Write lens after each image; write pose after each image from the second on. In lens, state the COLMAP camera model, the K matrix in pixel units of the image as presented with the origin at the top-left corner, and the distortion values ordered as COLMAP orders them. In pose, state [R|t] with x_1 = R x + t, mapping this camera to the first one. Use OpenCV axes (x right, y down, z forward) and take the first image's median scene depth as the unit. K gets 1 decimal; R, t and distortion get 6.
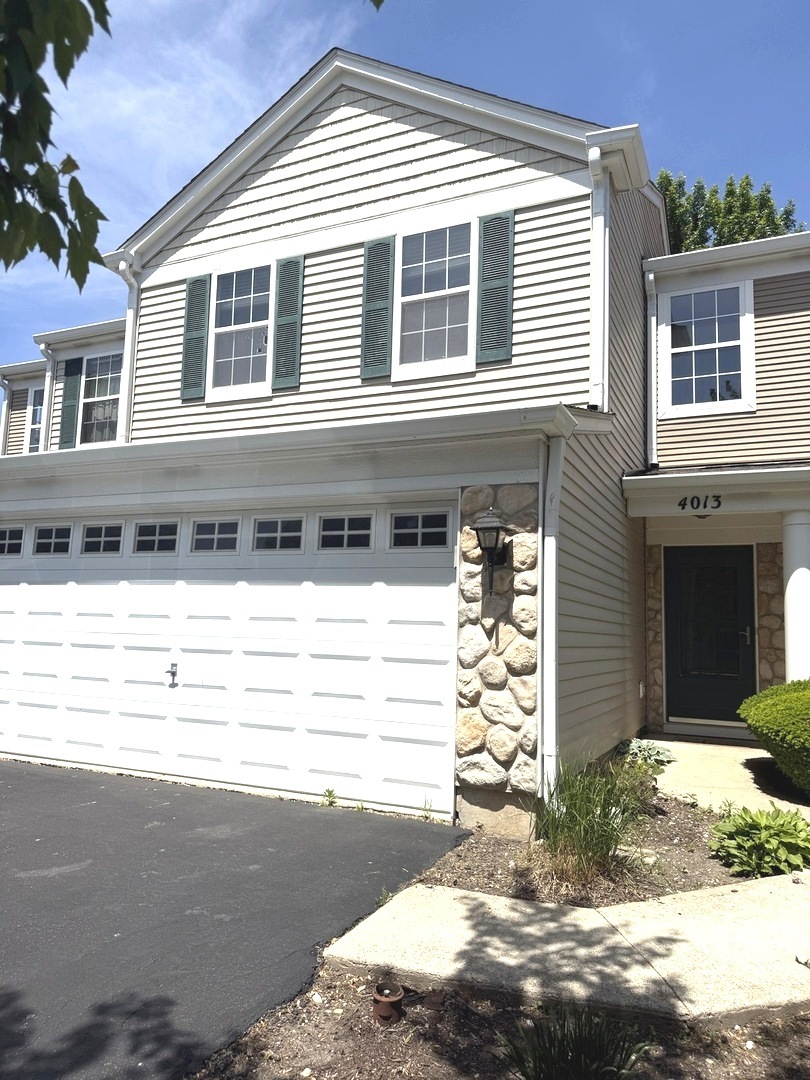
lens RADIAL K [[762.0, 0, 401.9], [0, 762.0, 539.9], [0, 0, 1]] dist [0.047242, -0.061578]
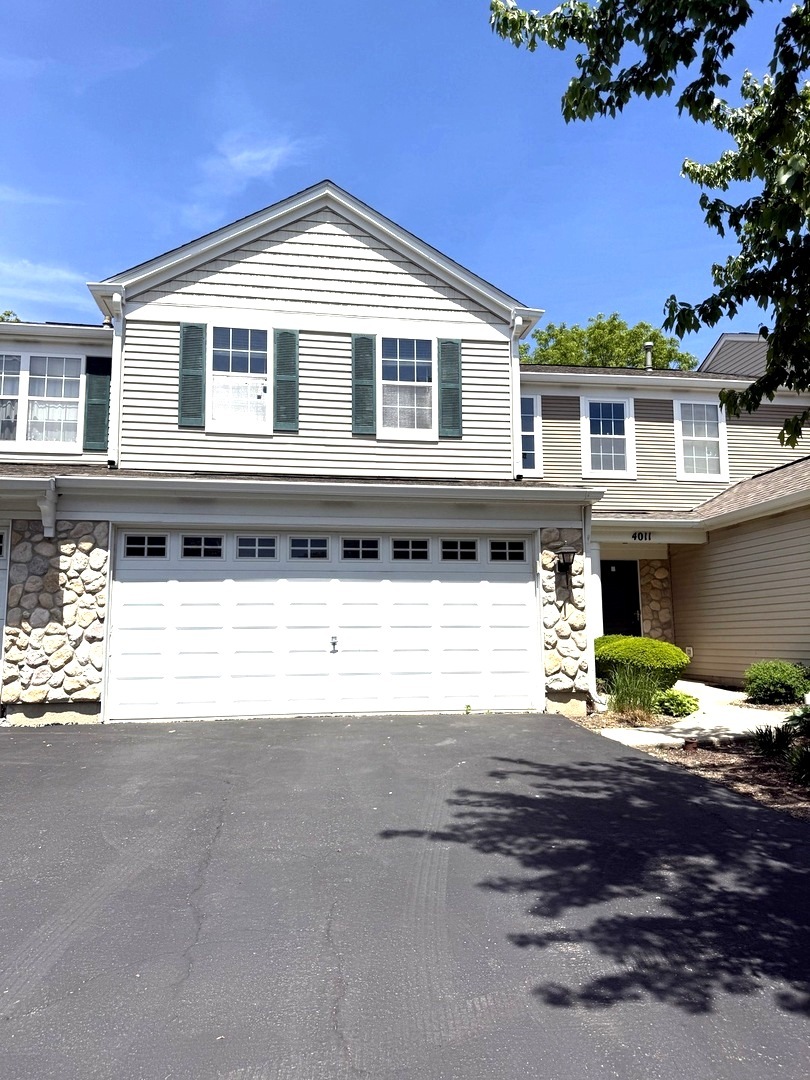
lens RADIAL K [[762.0, 0, 401.9], [0, 762.0, 539.9], [0, 0, 1]] dist [0.047242, -0.061578]
pose [[0.828925, 0.036859, 0.558145, -0.901618], [-0.034864, 0.999291, -0.014213, -0.003785], [-0.558273, -0.007677, 0.829622, -0.231661]]
